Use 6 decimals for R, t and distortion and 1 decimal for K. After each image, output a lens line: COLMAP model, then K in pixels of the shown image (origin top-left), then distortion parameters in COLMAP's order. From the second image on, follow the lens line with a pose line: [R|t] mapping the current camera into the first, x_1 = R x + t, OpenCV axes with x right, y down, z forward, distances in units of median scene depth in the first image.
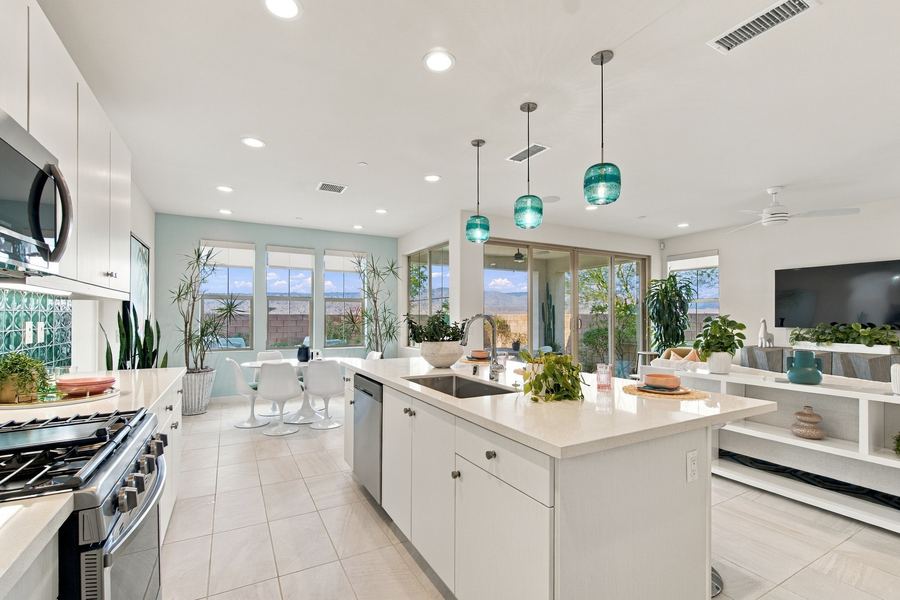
lens RADIAL K [[397.5, 0, 445.7], [0, 397.5, 311.5], [0, 0, 1]] dist [-0.001541, -0.000453]
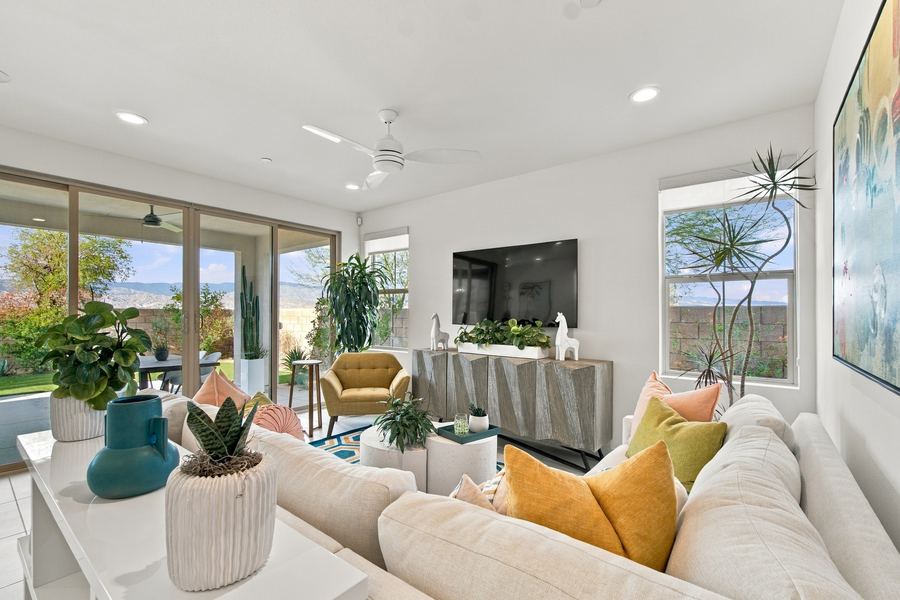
lens RADIAL K [[397.5, 0, 445.7], [0, 397.5, 311.5], [0, 0, 1]] dist [-0.001541, -0.000453]
pose [[0.920252, 0.002674, 0.391317, 0.433092], [-0.006205, 0.999951, 0.007760, 0.006792], [-0.391277, -0.009570, 0.920223, 0.233235]]
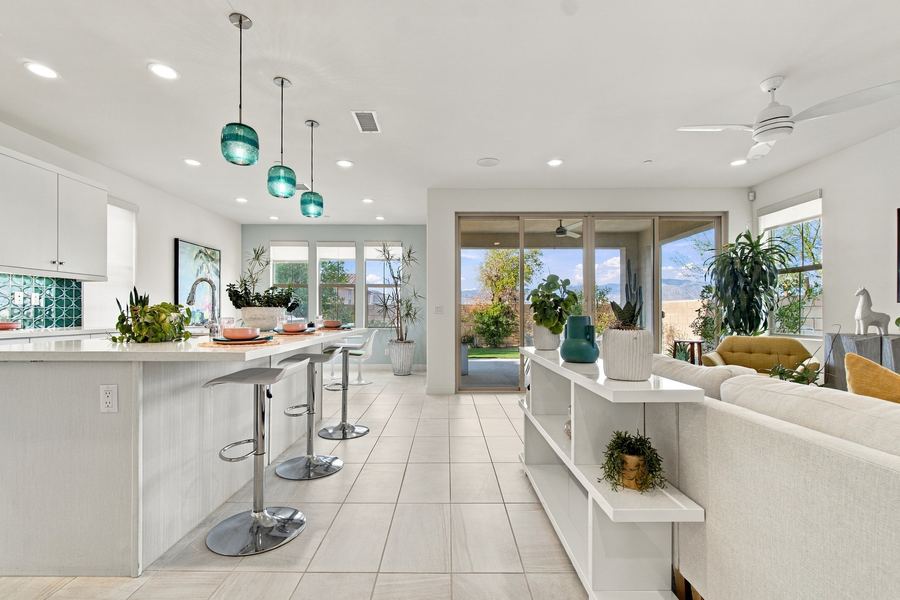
lens RADIAL K [[397.5, 0, 445.7], [0, 397.5, 311.5], [0, 0, 1]] dist [-0.001541, -0.000453]
pose [[0.879680, -0.004864, -0.475541, 0.436723], [0.010599, 0.999900, 0.009379, 0.034550], [0.475448, -0.013291, 0.879644, 0.113522]]
